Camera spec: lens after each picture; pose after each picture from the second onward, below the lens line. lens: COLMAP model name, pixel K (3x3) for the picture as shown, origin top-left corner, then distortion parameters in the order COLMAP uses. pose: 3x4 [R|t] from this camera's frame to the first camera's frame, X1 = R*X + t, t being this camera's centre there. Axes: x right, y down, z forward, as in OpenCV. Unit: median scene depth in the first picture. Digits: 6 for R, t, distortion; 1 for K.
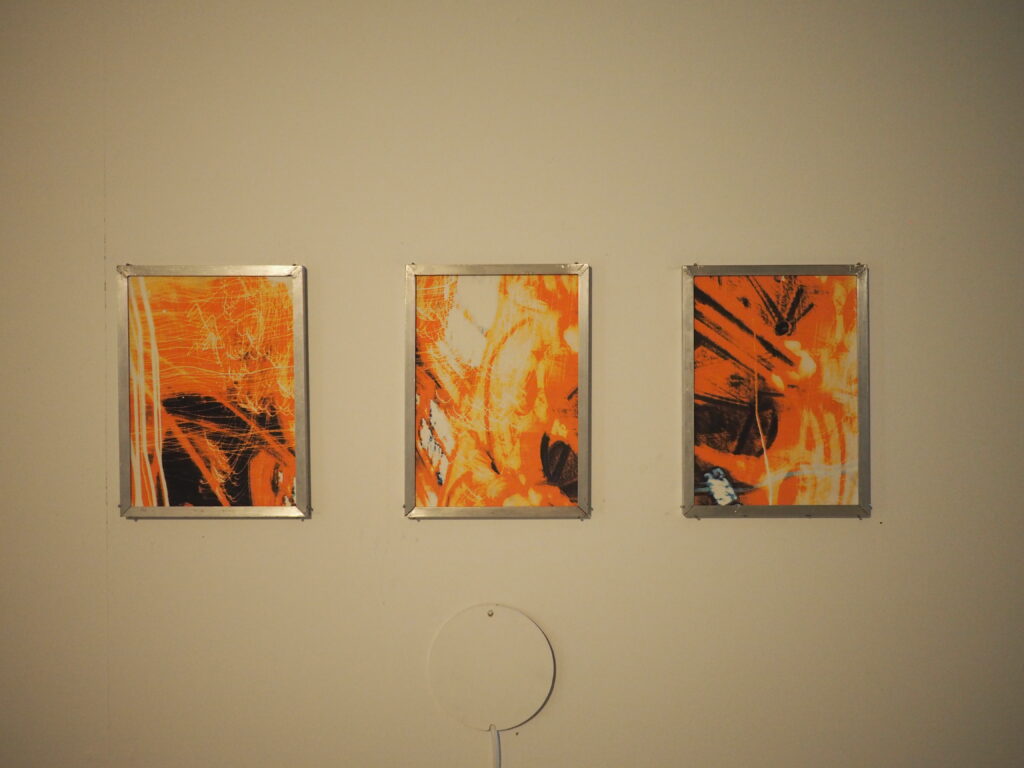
lens RADIAL K [[1165.5, 0, 512.0], [0, 1165.5, 385.8], [0, 0, 1]] dist [-0.034383, 0.000000]
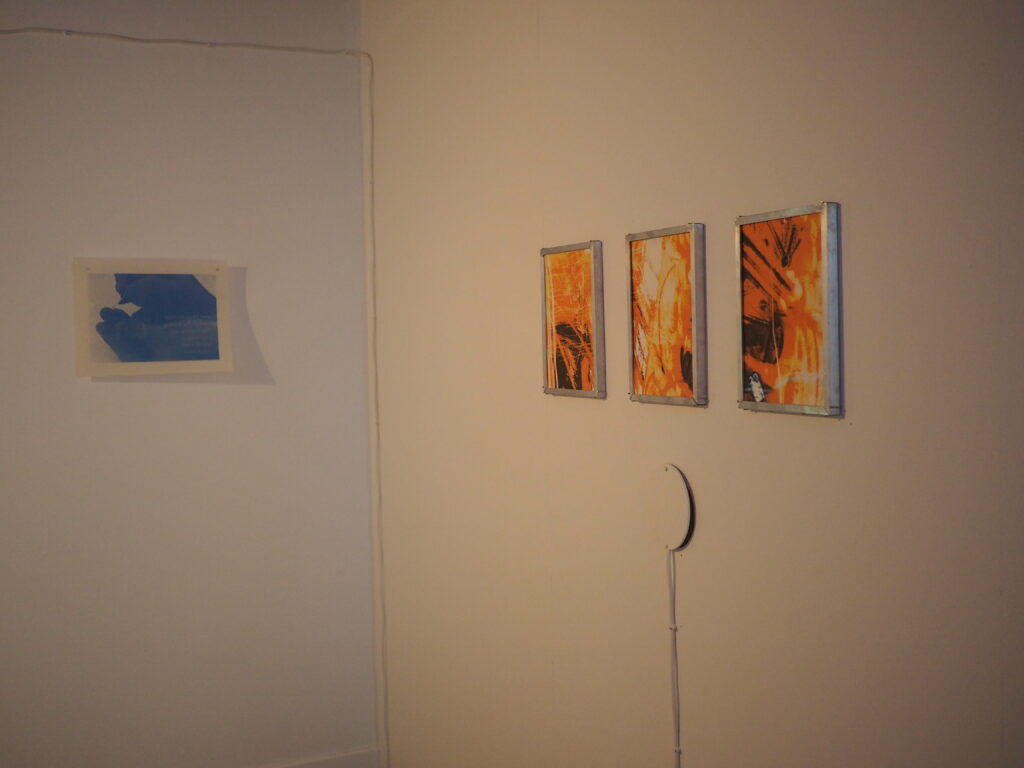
lens RADIAL K [[1165.5, 0, 512.0], [0, 1165.5, 382.2], [0, 0, 1]] dist [-0.034383, 0.000000]
pose [[0.429724, 0.029261, -0.902486, 1.224195], [0.019556, 0.998939, 0.041700, 0.022064], [0.902748, -0.035568, 0.428696, 0.203041]]
